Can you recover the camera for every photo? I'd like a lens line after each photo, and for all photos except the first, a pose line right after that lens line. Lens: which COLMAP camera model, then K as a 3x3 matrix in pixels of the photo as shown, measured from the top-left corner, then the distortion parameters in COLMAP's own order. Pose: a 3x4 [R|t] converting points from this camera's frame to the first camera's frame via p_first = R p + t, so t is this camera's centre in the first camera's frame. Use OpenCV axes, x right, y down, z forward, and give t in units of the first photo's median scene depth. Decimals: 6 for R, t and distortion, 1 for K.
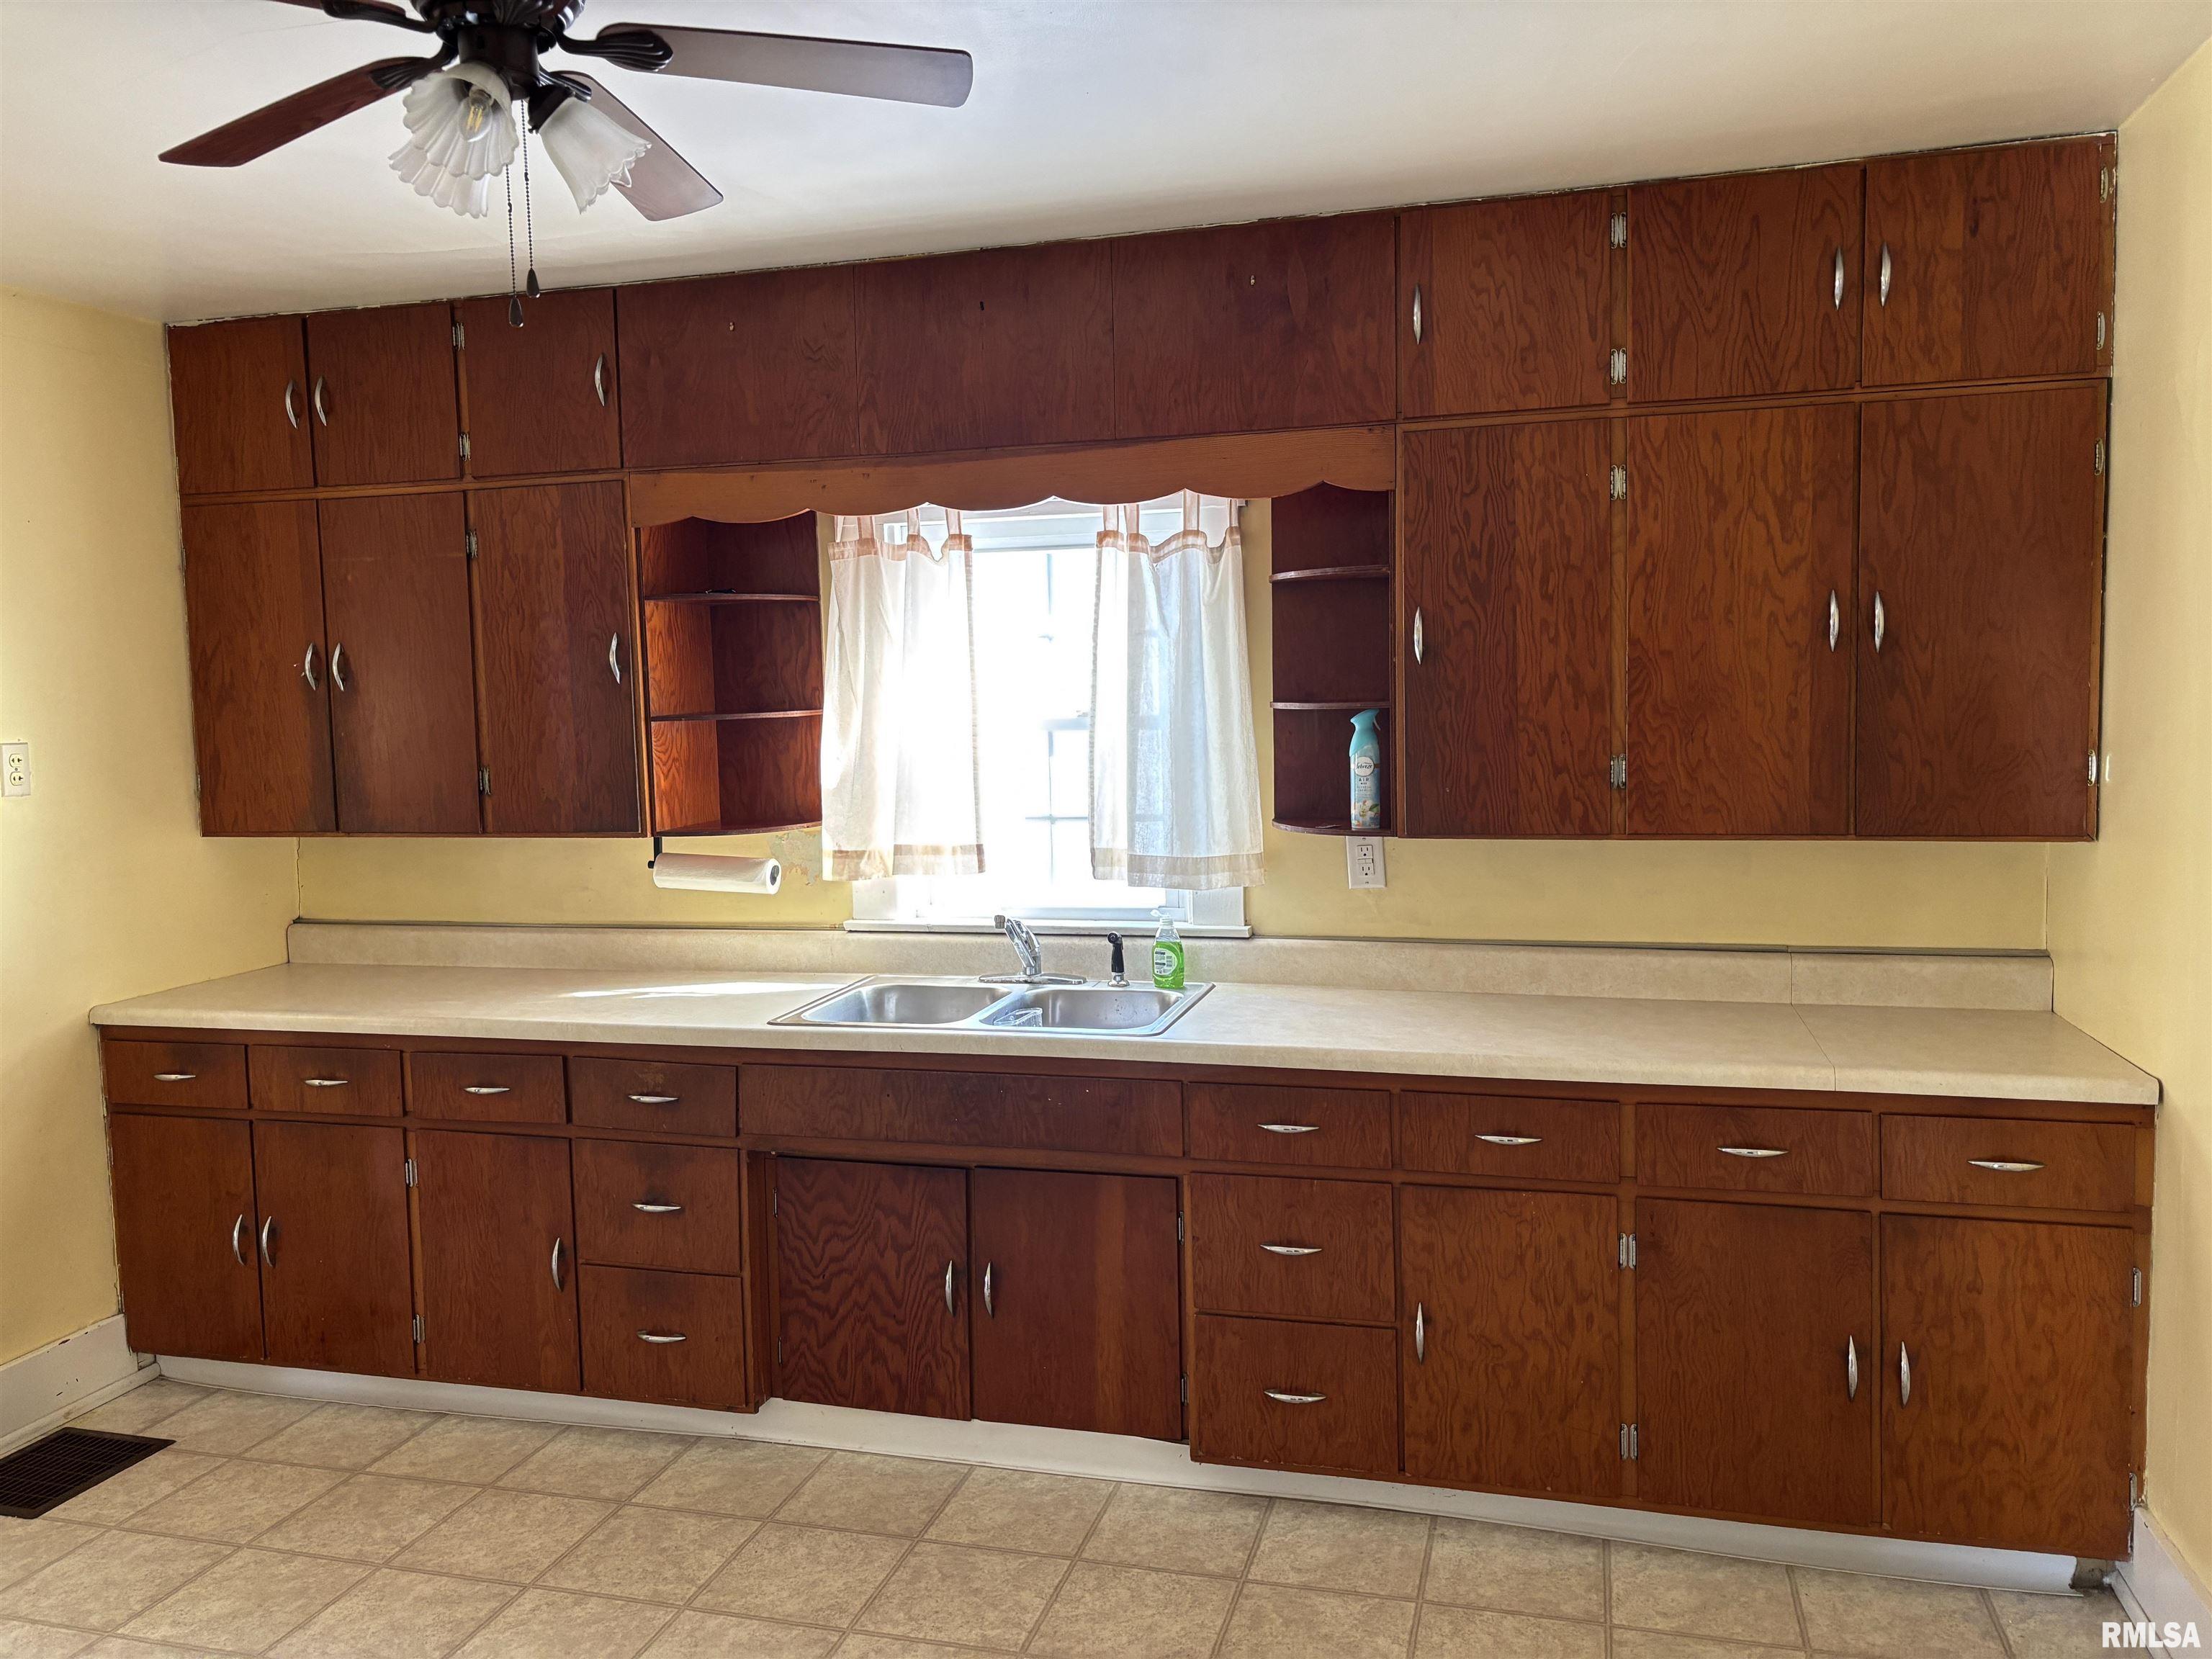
lens RADIAL K [[1699.3, 0, 1106.8], [0, 1699.3, 803.5], [0, 0, 1]] dist [0.042156, -0.059168]
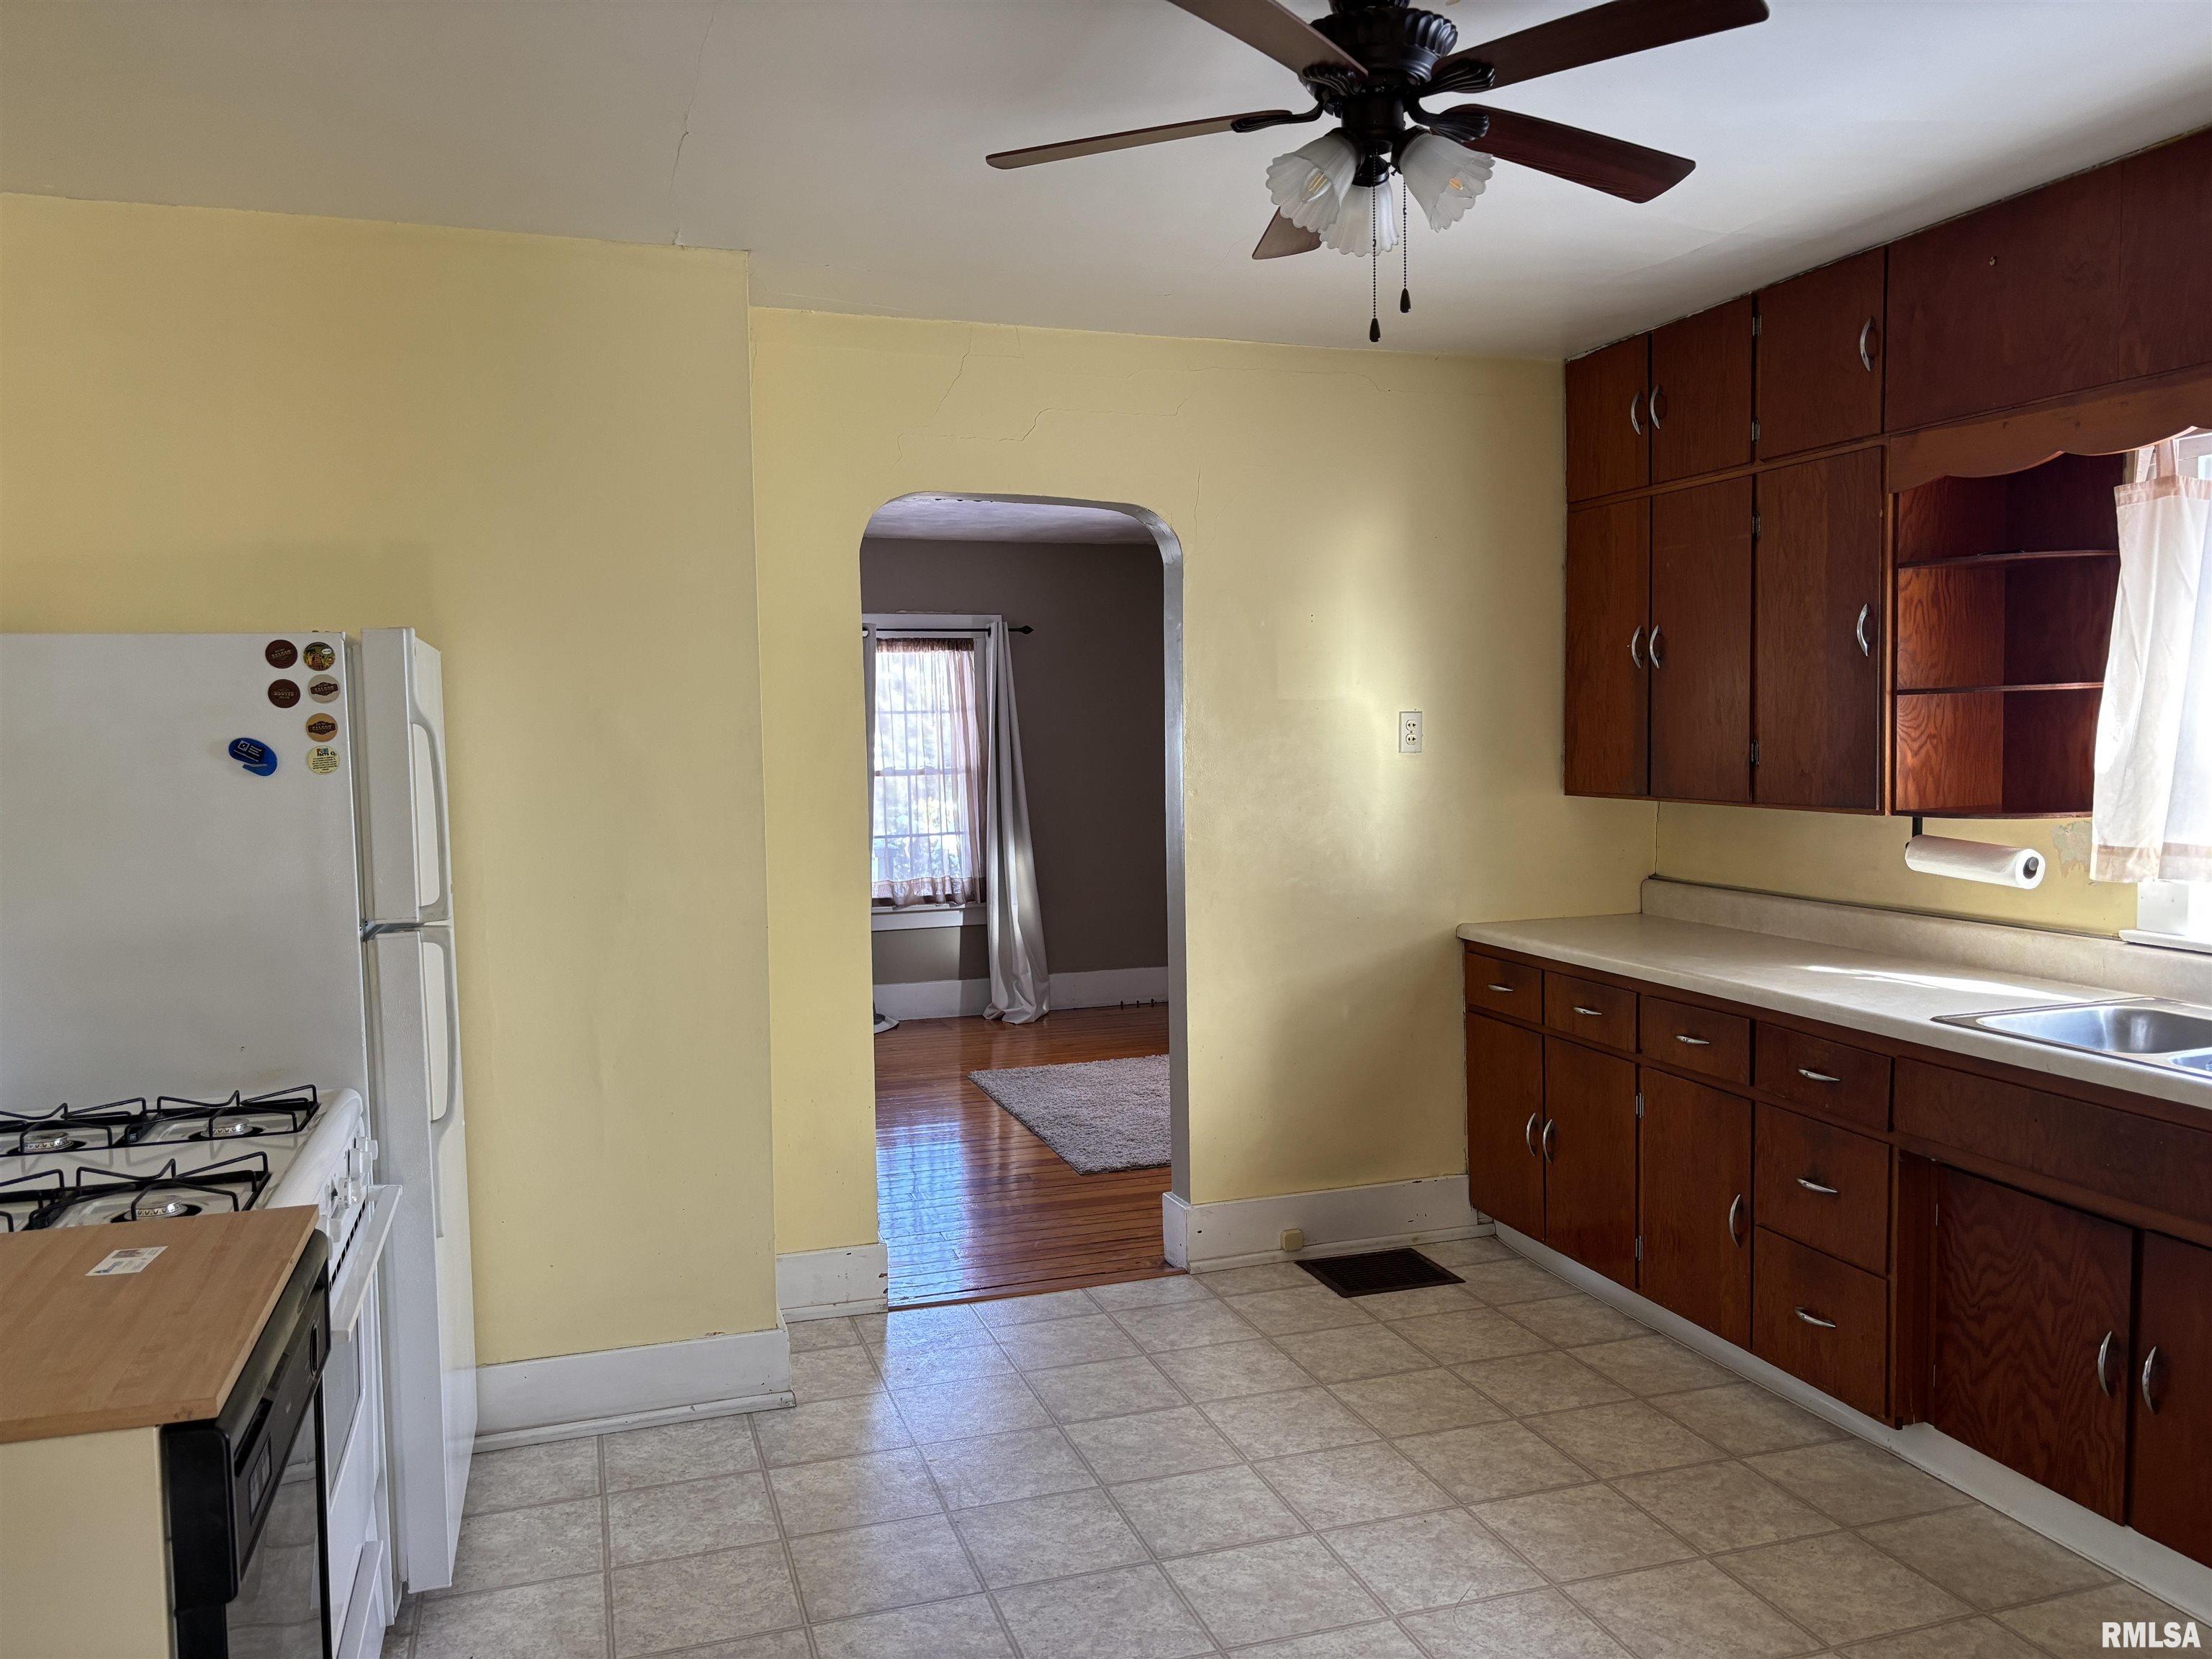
lens RADIAL K [[1684.1, 0, 1106.0], [0, 1684.1, 829.5], [0, 0, 1]] dist [0.081898, -0.086604]
pose [[0.553180, 0.067848, -0.830294, 0.299852], [-0.055840, 0.997456, 0.044305, 0.009884], [0.831188, 0.021855, 0.555562, 0.101674]]
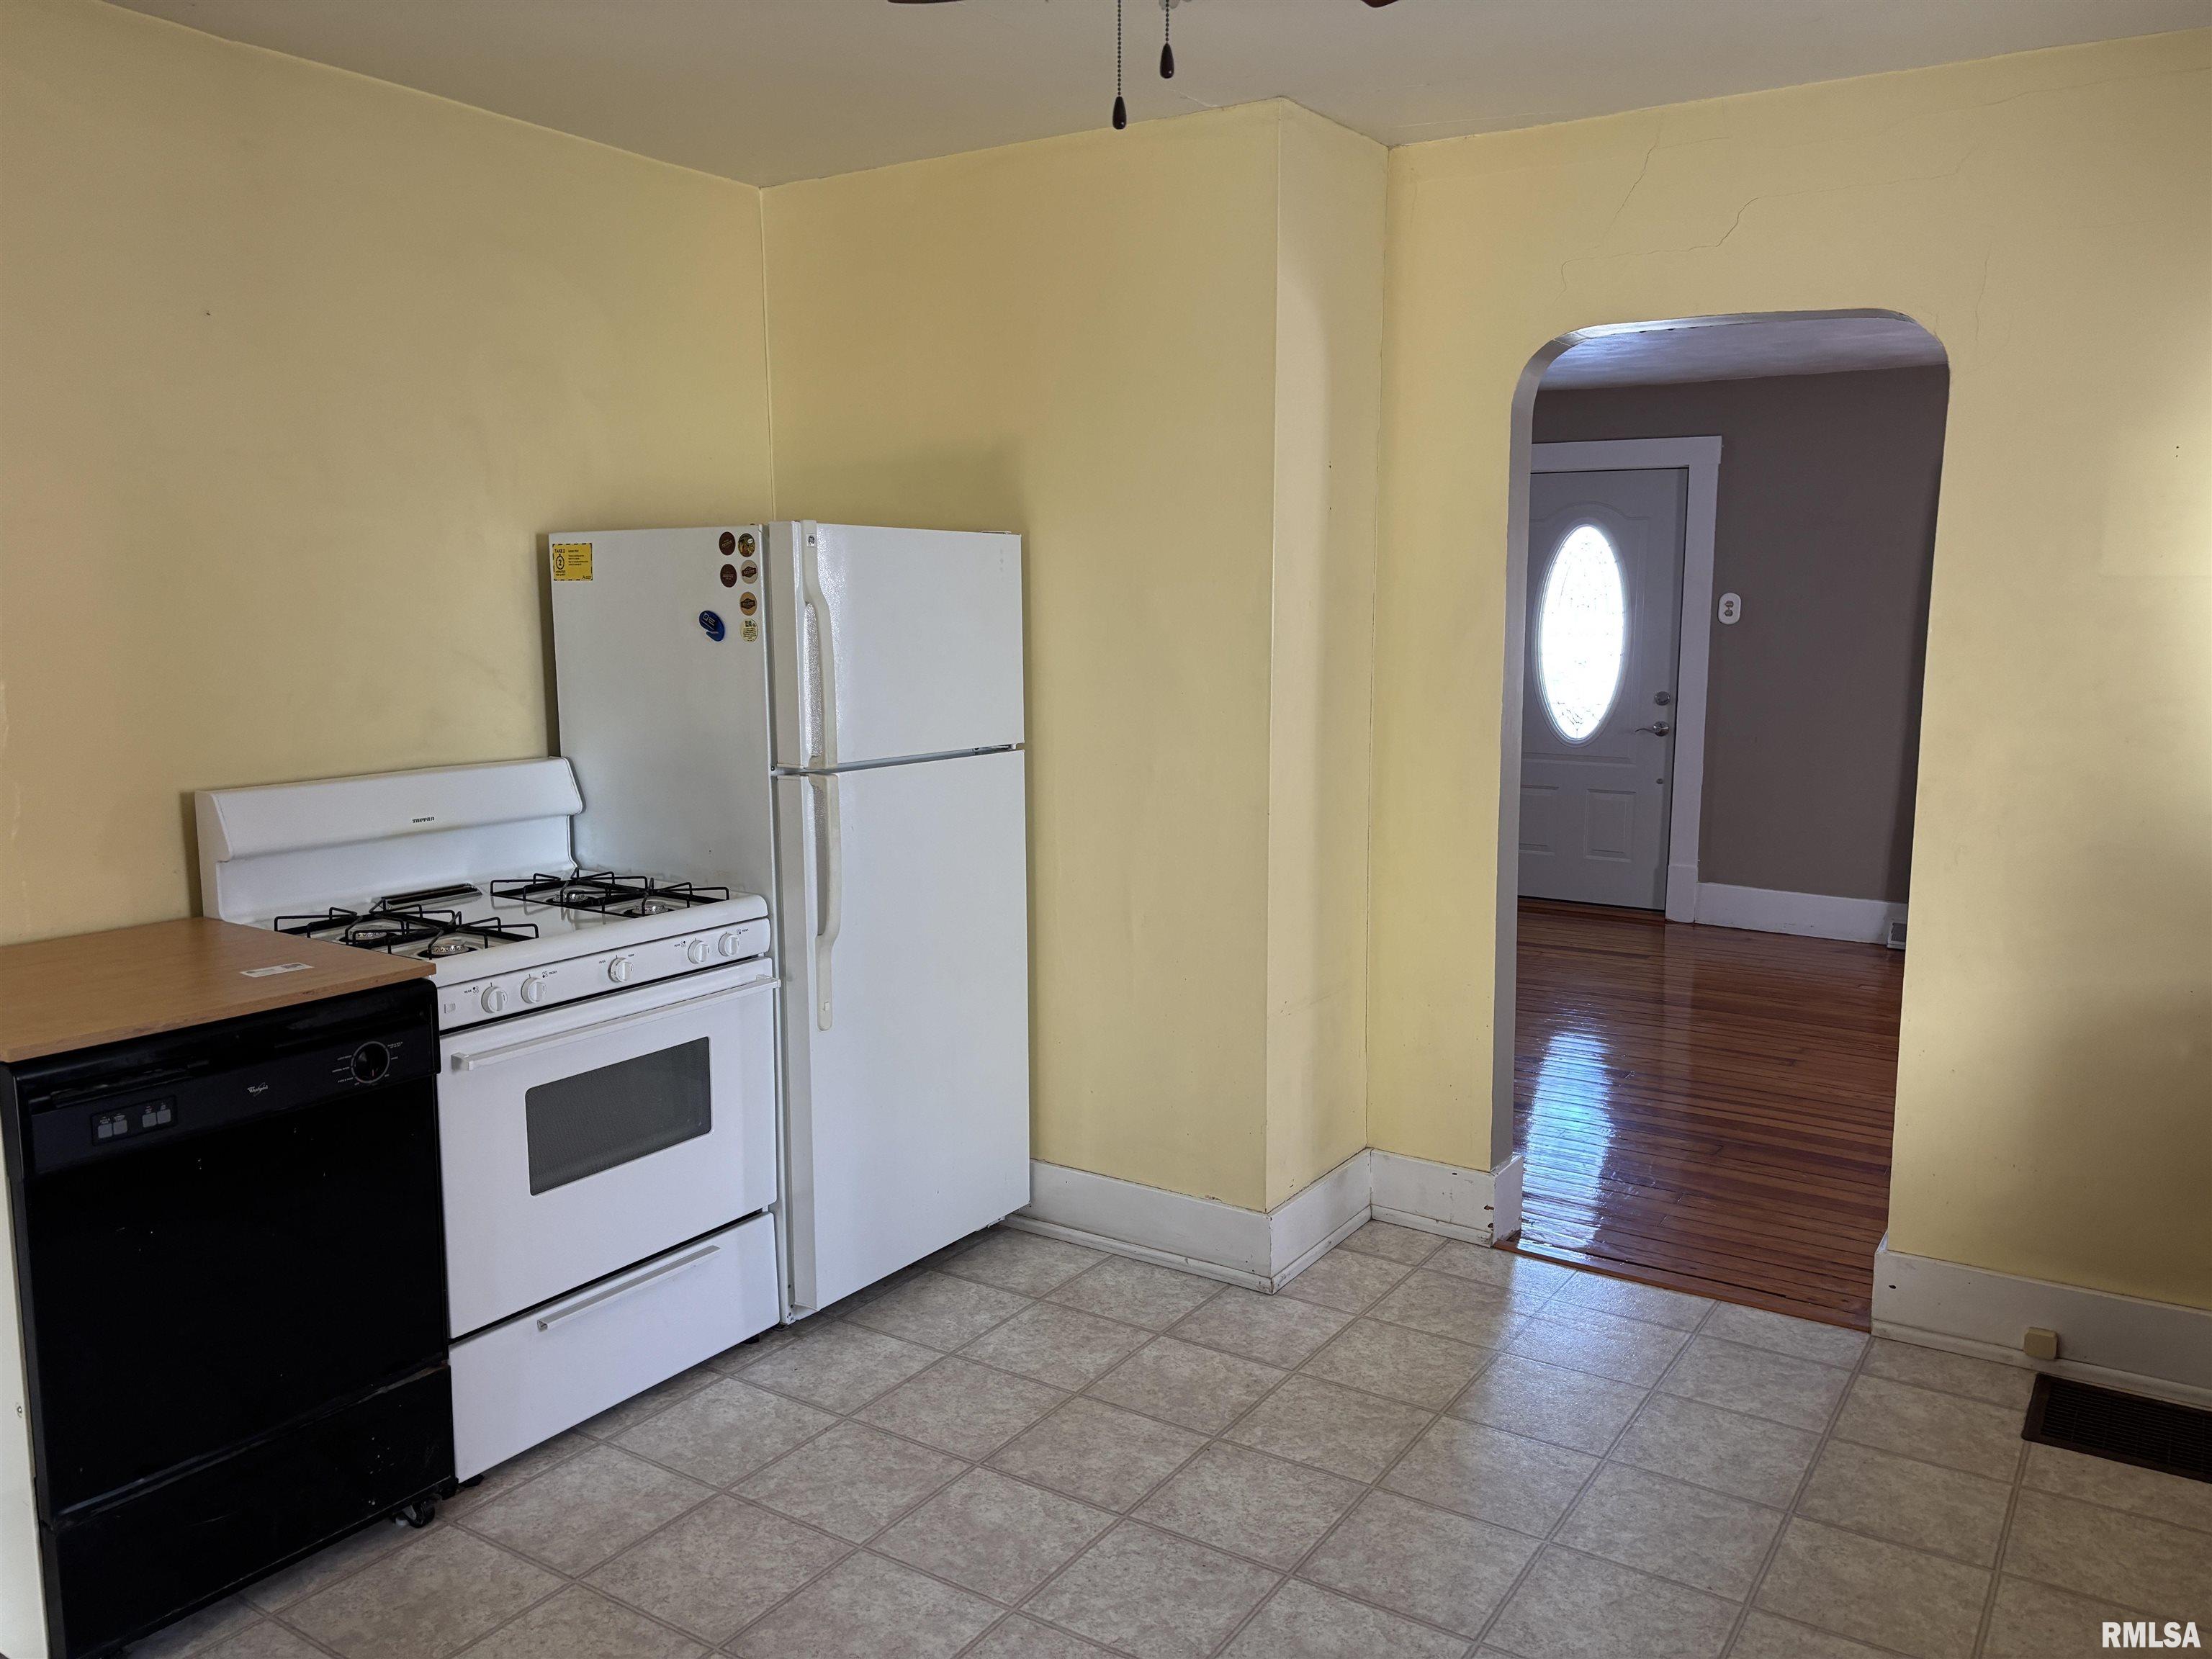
lens RADIAL K [[1683.7, 0, 1117.4], [0, 1683.7, 833.6], [0, 0, 1]] dist [0.041206, -0.007299]
pose [[-0.302182, 0.162230, -0.939344, 0.302206], [-0.057719, 0.980490, 0.187904, -0.042861], [0.951501, 0.110999, -0.286923, 0.690071]]
